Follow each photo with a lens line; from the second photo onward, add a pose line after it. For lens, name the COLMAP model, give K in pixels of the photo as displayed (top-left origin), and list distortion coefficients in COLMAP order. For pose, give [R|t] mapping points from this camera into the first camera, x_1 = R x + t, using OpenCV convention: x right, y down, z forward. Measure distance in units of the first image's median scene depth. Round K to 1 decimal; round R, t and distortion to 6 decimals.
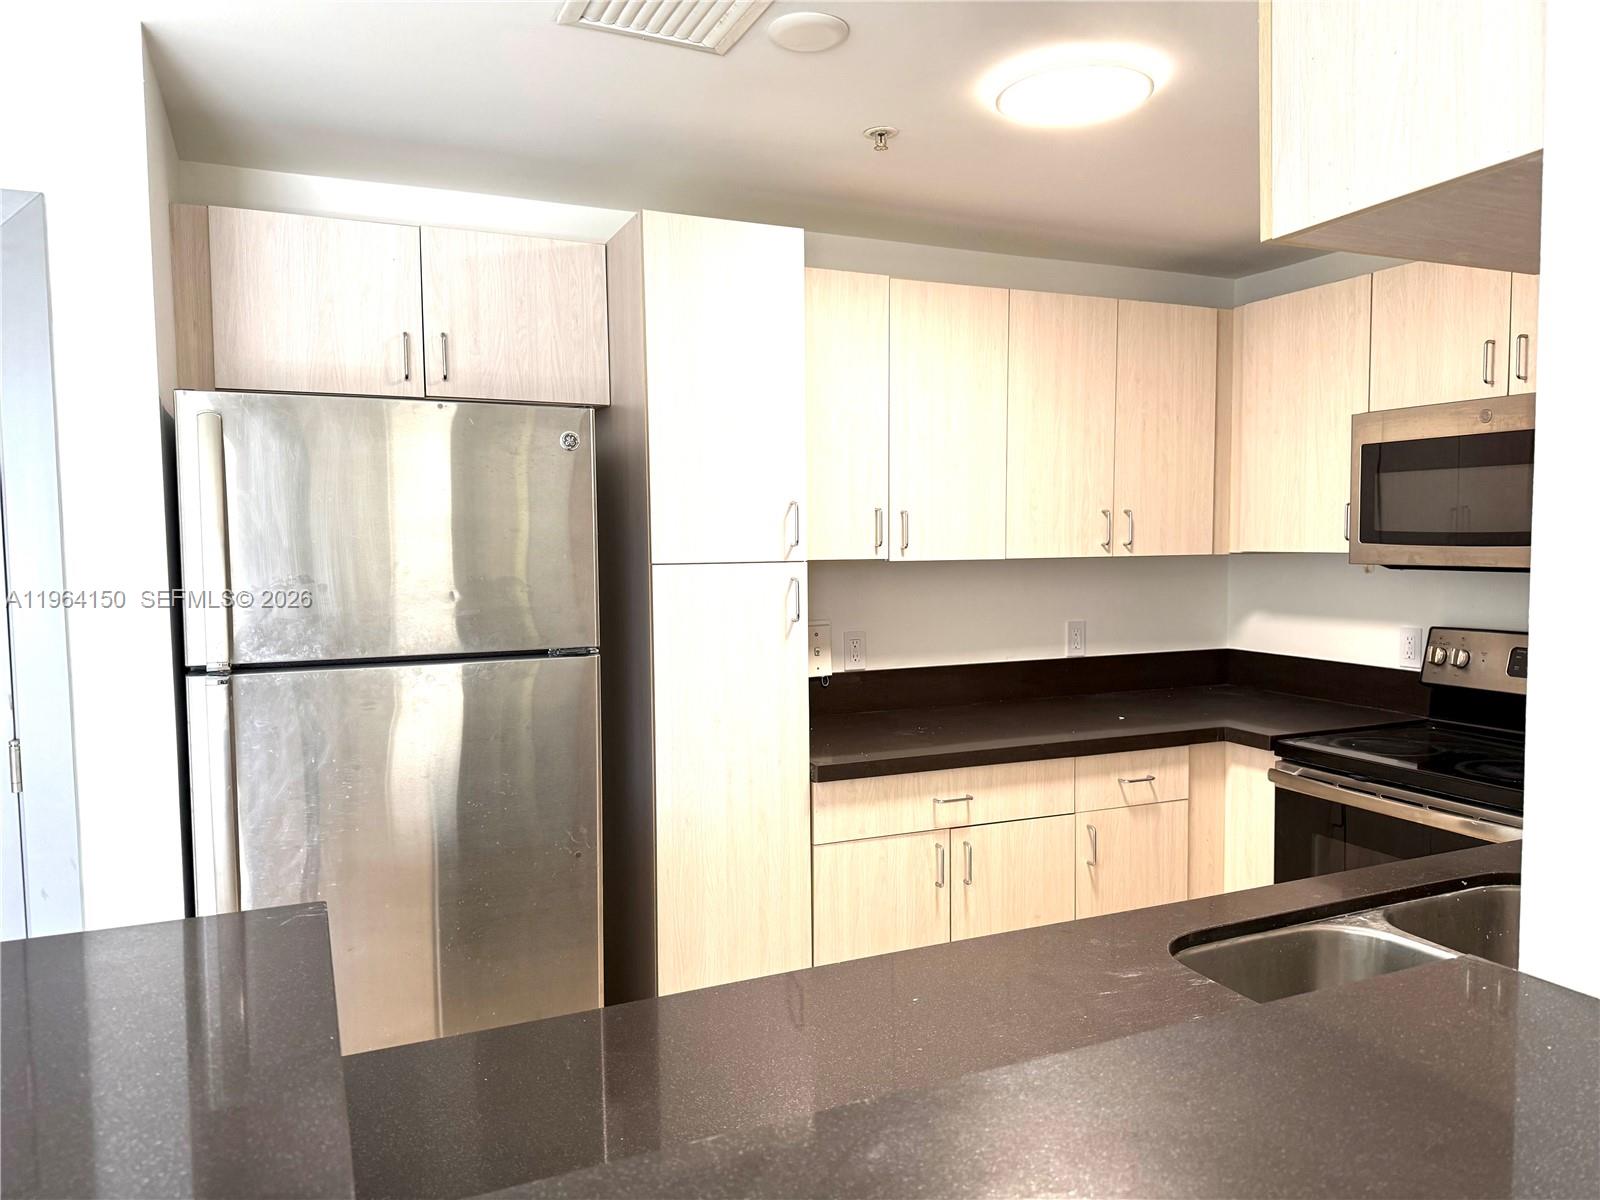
lens RADIAL K [[1116.4, 0, 792.3], [0, 1116.4, 605.6], [0, 0, 1]] dist [0.076194, -0.082199]
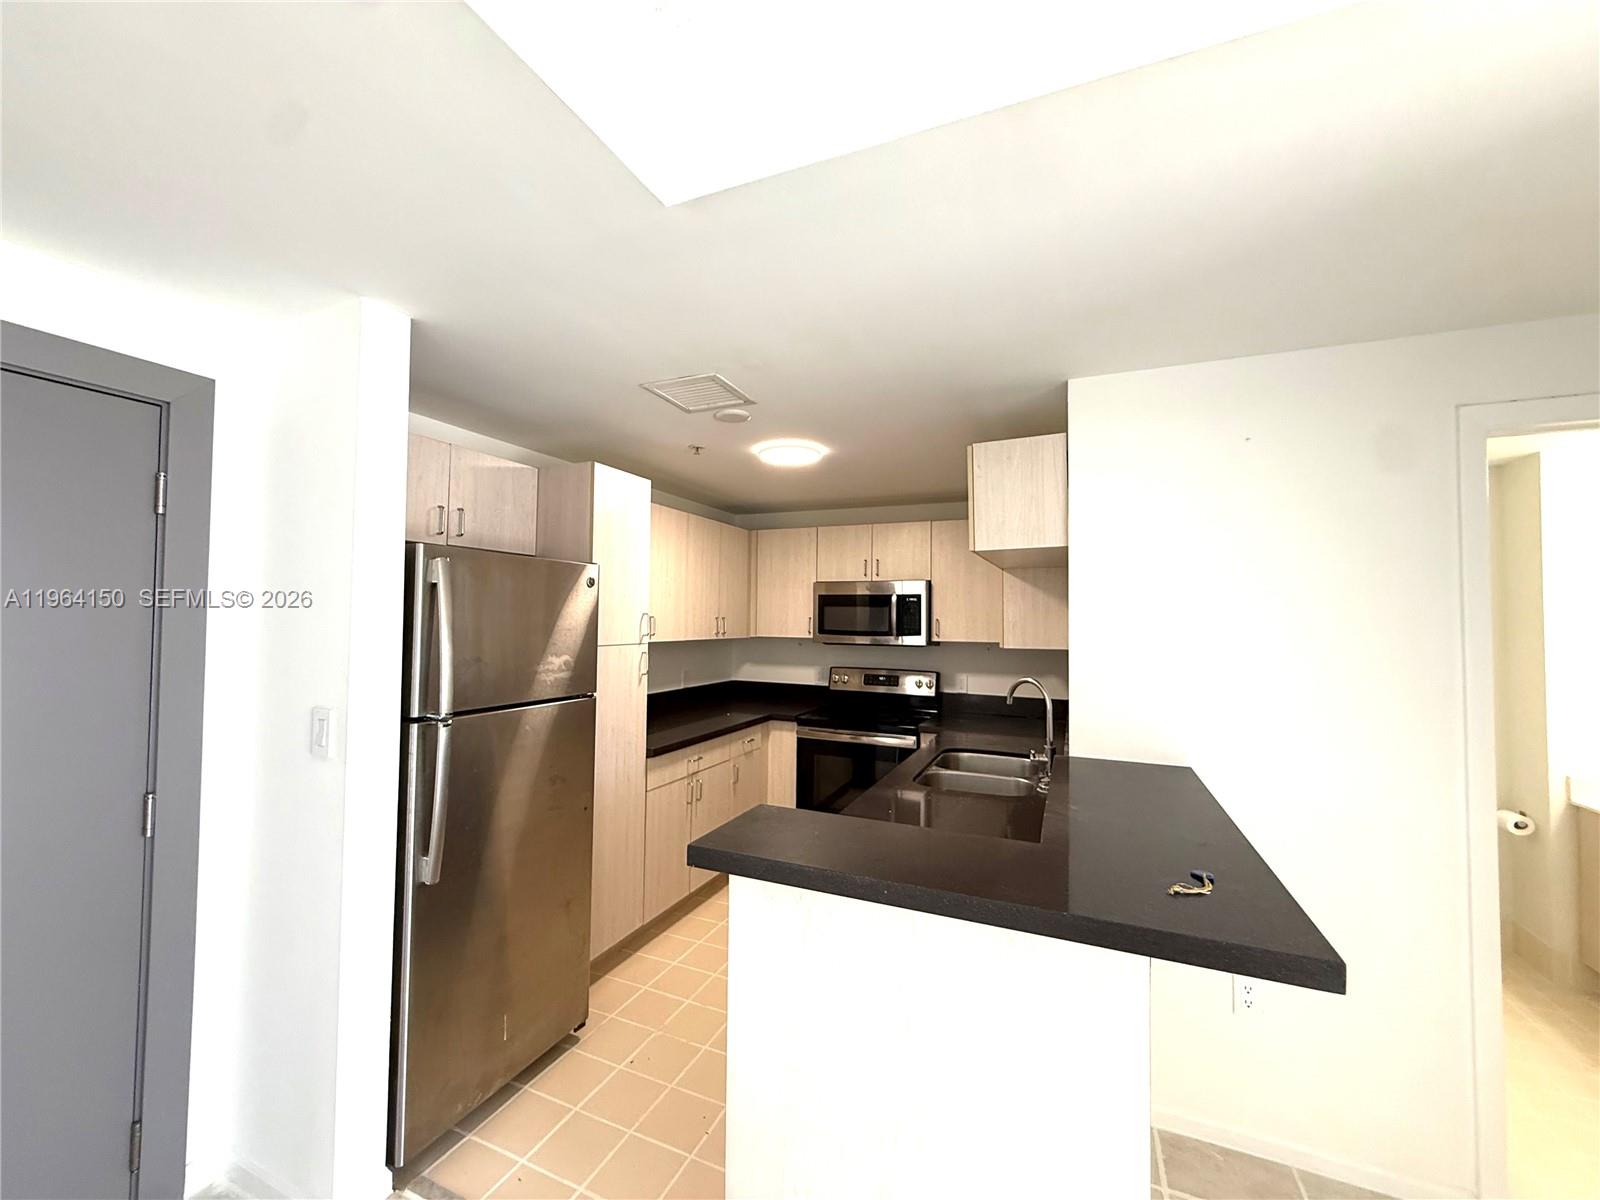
lens RADIAL K [[635.4, 0, 797.2], [0, 635.4, 597.5], [0, 0, 1]] dist [0.001770, 0.000554]
pose [[0.742065, 0.040731, 0.669090, -0.476025], [0.024786, 0.995802, -0.088109, -0.014123], [-0.669870, 0.081966, 0.737940, -0.007022]]
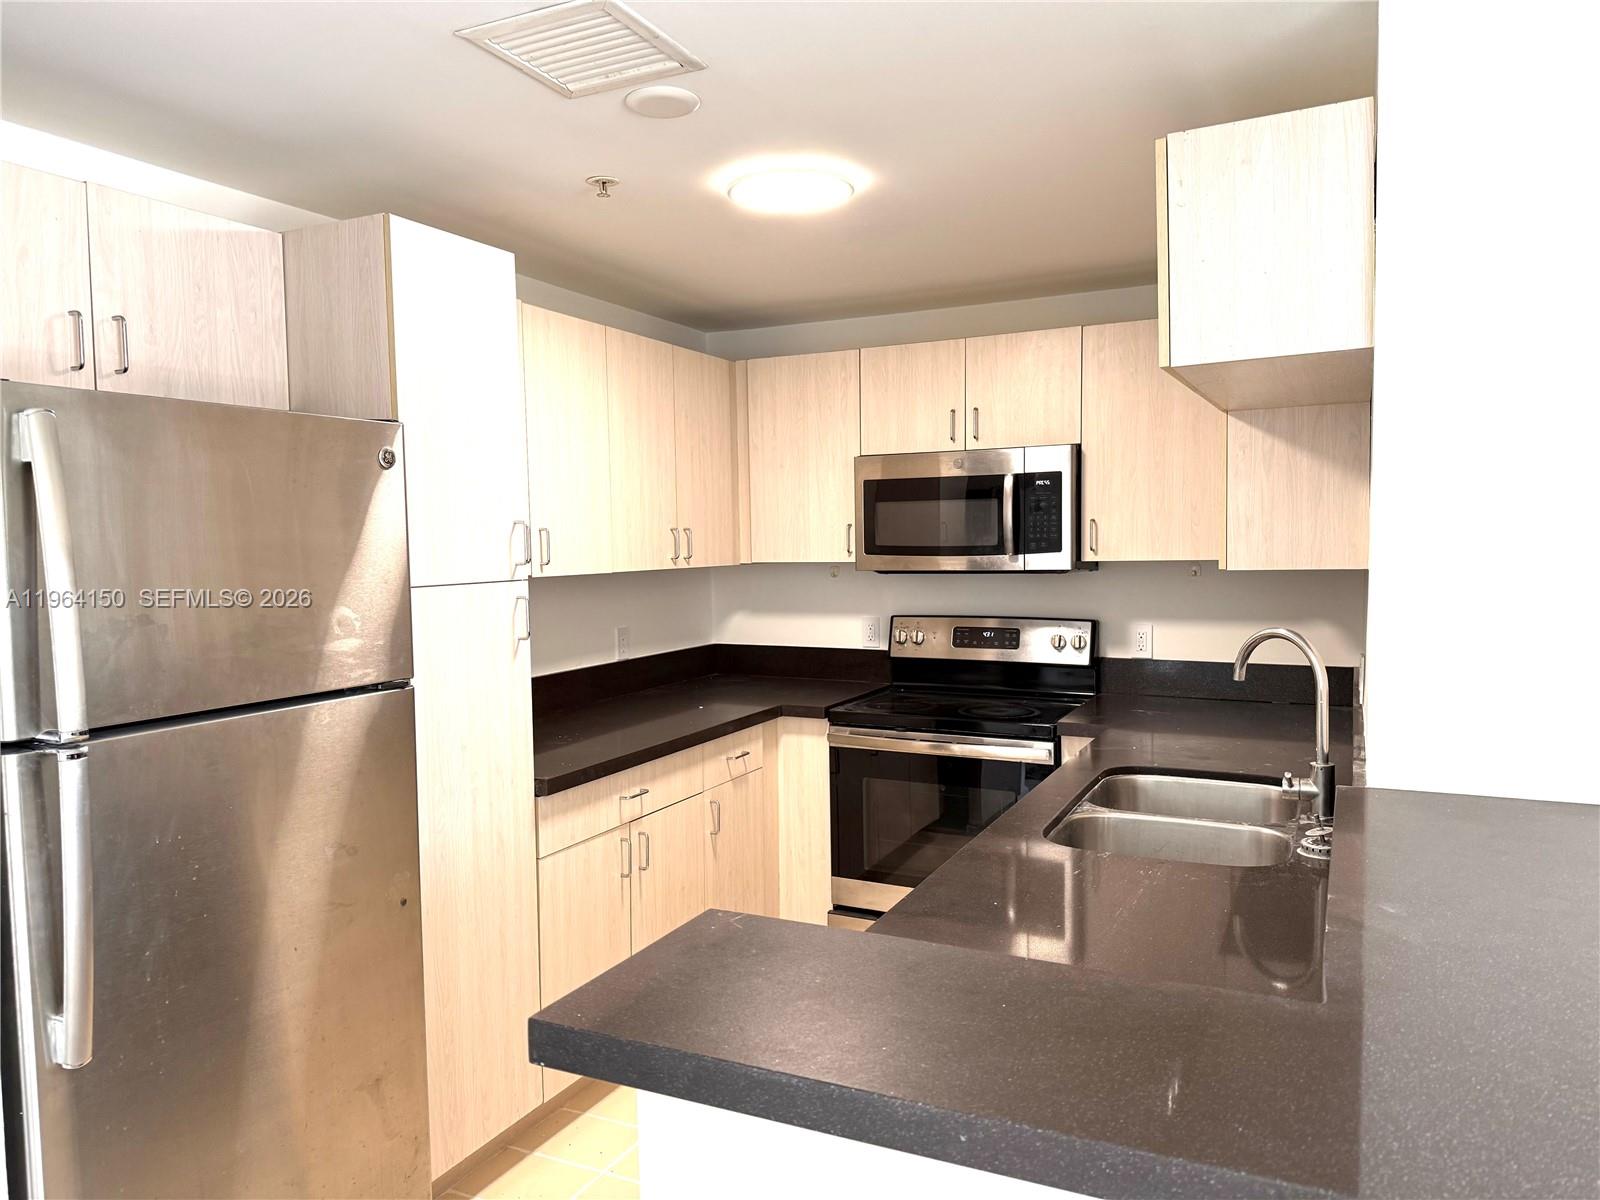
lens RADIAL K [[1116.4, 0, 802.3], [0, 1116.4, 603.7], [0, 0, 1]] dist [0.076194, -0.082199]
pose [[0.768364, -0.044116, 0.638491, -0.392572], [0.050742, 0.998680, 0.007941, -0.012142], [-0.637998, 0.026297, 0.769589, 0.047433]]
